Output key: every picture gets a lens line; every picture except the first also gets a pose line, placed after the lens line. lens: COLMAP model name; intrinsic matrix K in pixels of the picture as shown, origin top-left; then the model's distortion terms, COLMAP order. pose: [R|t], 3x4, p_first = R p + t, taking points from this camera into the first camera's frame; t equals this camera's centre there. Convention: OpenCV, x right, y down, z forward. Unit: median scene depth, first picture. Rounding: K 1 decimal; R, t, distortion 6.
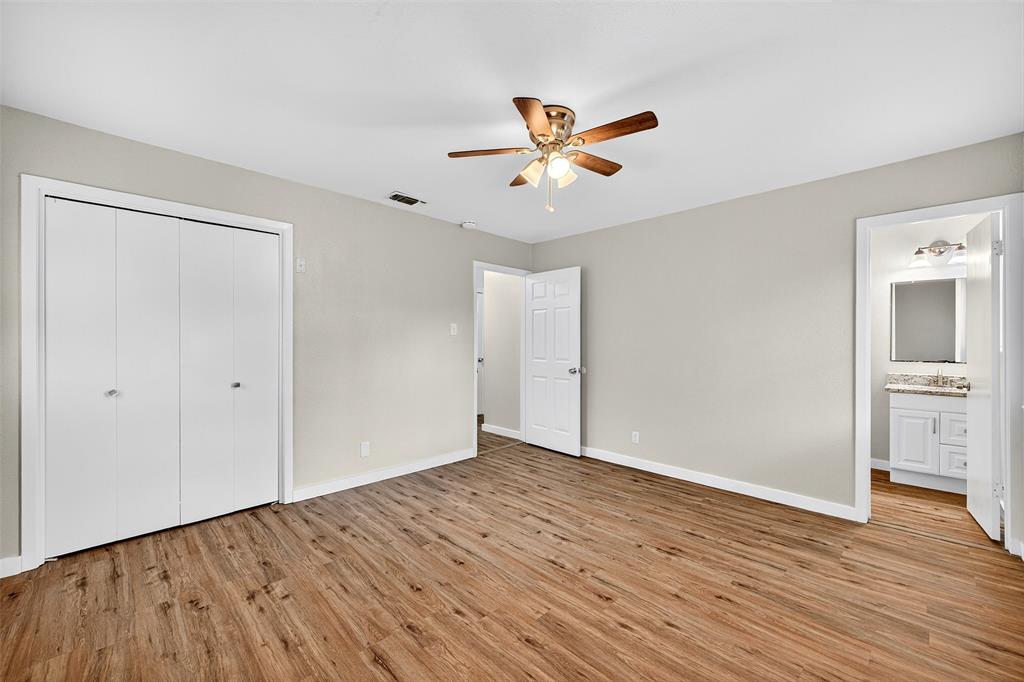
lens RADIAL K [[403.1, 0, 512.0], [0, 403.1, 344.8], [0, 0, 1]] dist [0.000529, 0.000074]
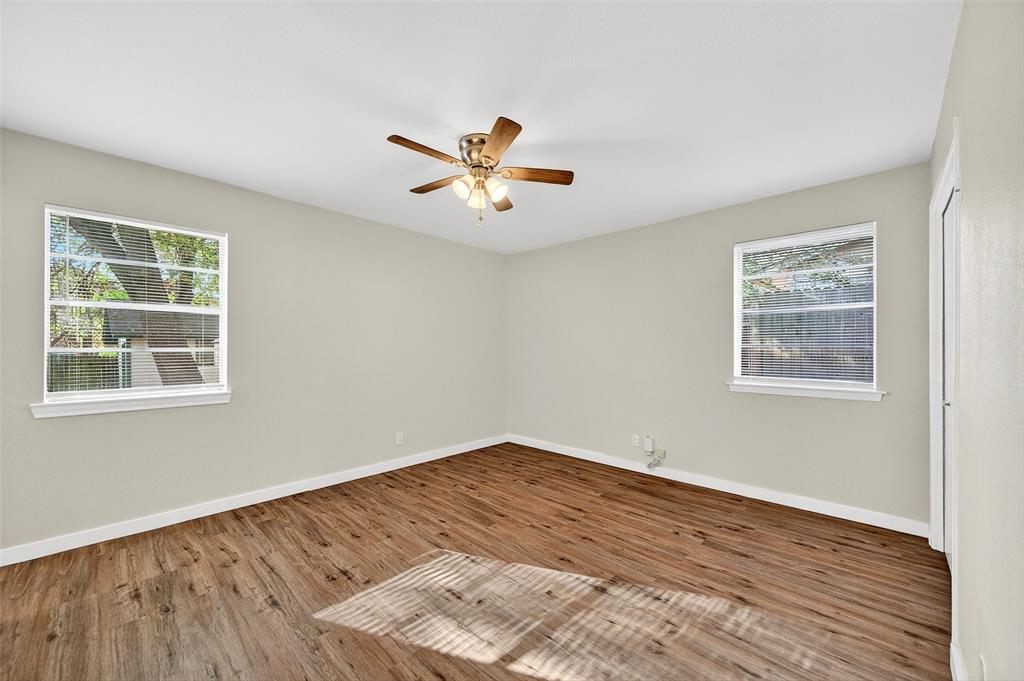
lens RADIAL K [[403.1, 0, 513.1], [0, 403.1, 342.6], [0, 0, 1]] dist [0.000529, 0.000074]
pose [[-0.999702, -0.005080, -0.023885, 0.030943], [-0.004959, 0.999974, -0.005150, -0.014597], [0.023911, -0.005030, -0.999701, 2.189971]]
